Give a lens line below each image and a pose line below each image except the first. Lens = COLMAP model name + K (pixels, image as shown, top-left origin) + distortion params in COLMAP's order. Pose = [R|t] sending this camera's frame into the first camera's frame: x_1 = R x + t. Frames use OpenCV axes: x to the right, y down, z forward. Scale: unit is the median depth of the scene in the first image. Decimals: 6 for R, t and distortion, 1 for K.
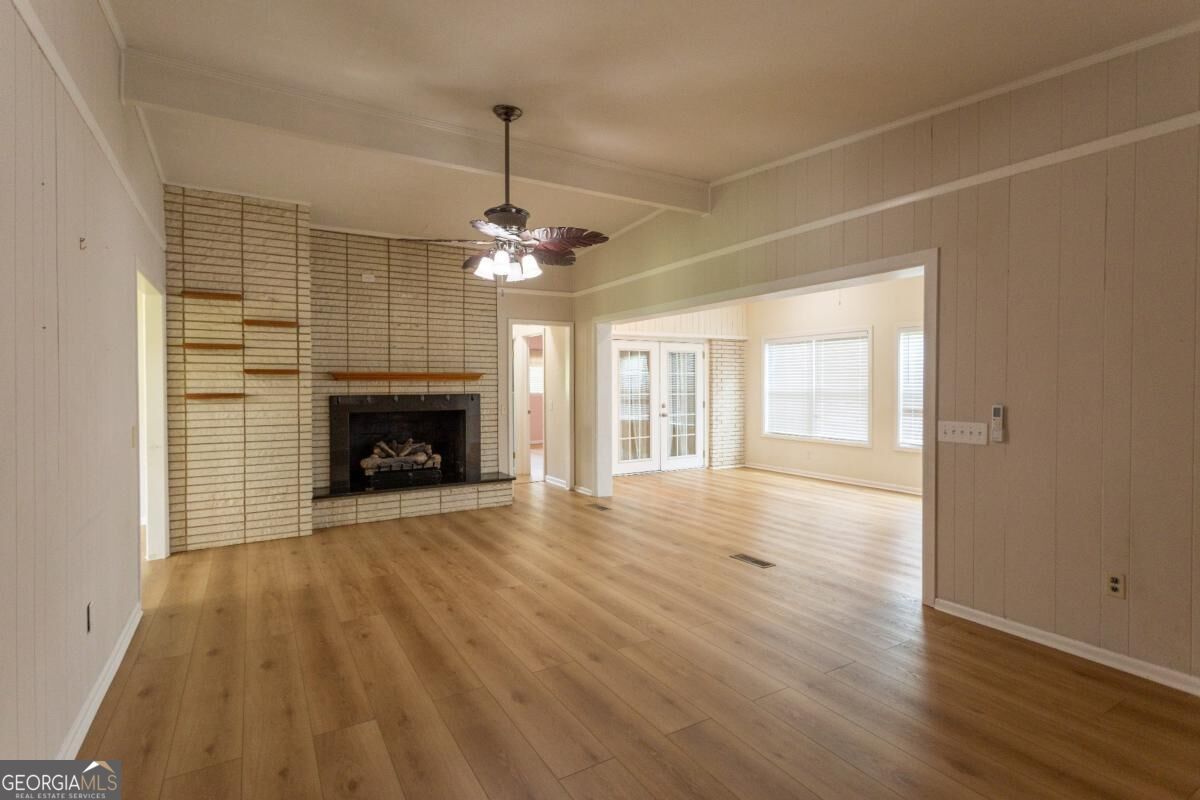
lens RADIAL K [[595.3, 0, 586.8], [0, 595.3, 396.7], [0, 0, 1]] dist [0.008571, 0.001754]
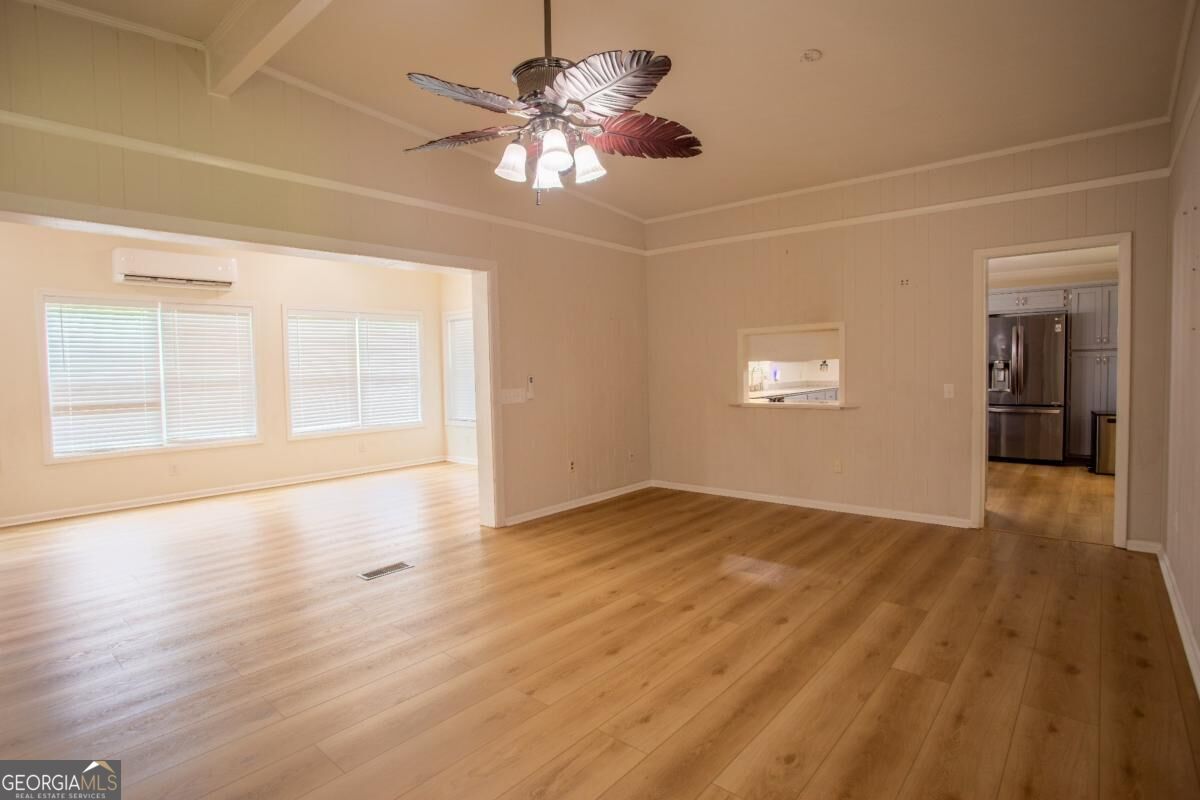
lens RADIAL K [[595.3, 0, 592.3], [0, 595.3, 394.9], [0, 0, 1]] dist [0.008571, 0.001754]
pose [[-0.337847, -0.035017, 0.940549, -0.799337], [0.026500, 0.998558, 0.046695, -0.019003], [-0.940828, 0.040700, -0.336432, 1.258868]]
